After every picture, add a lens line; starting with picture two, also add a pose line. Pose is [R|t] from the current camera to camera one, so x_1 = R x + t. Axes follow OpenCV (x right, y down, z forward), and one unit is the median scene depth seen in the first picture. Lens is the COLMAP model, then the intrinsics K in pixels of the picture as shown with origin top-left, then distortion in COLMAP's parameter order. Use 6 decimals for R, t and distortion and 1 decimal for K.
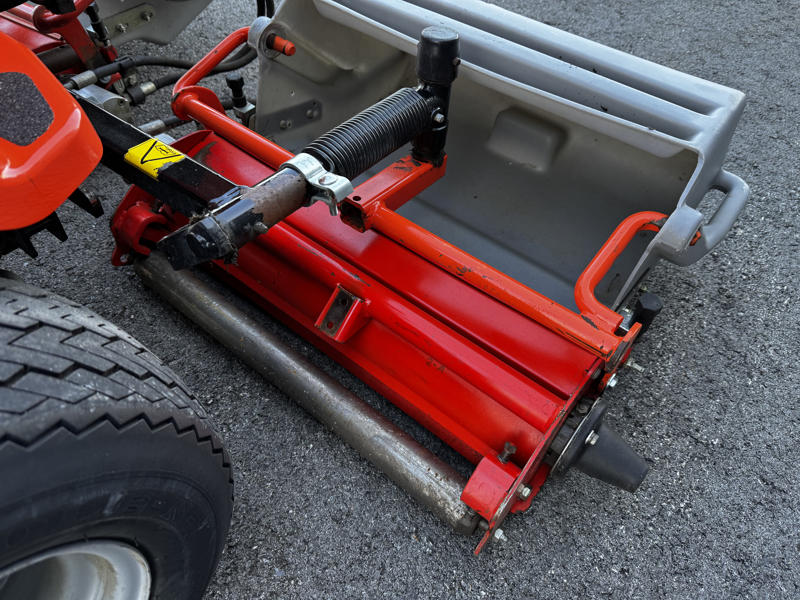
lens RADIAL K [[561.9, 0, 408.5], [0, 561.9, 298.2], [0, 0, 1]] dist [0.052932, -0.062975]
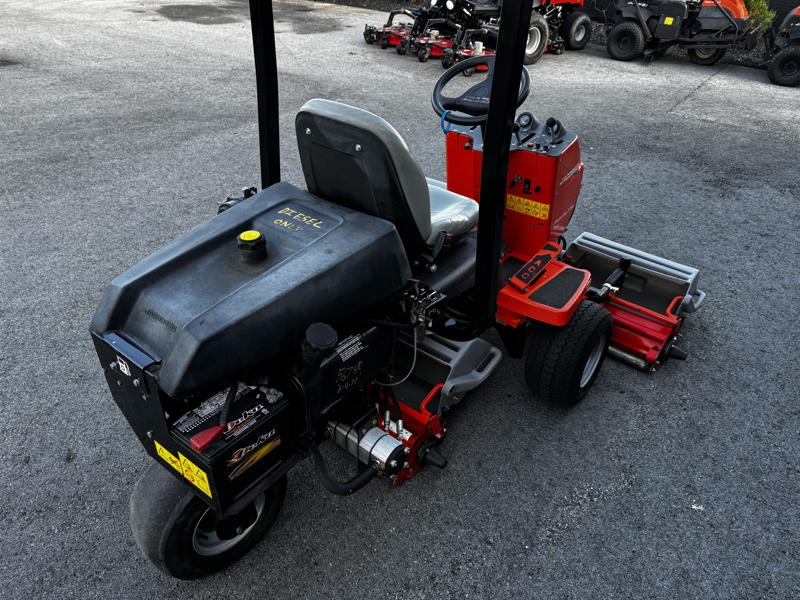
lens RADIAL K [[561.9, 0, 392.3], [0, 561.9, 306.1], [0, 0, 1]] dist [0.052932, -0.062975]
pose [[0.999805, -0.005080, -0.019077, -1.699864], [0.000243, 0.969416, -0.245423, 0.987907], [0.019740, 0.245371, 0.969228, -3.247930]]
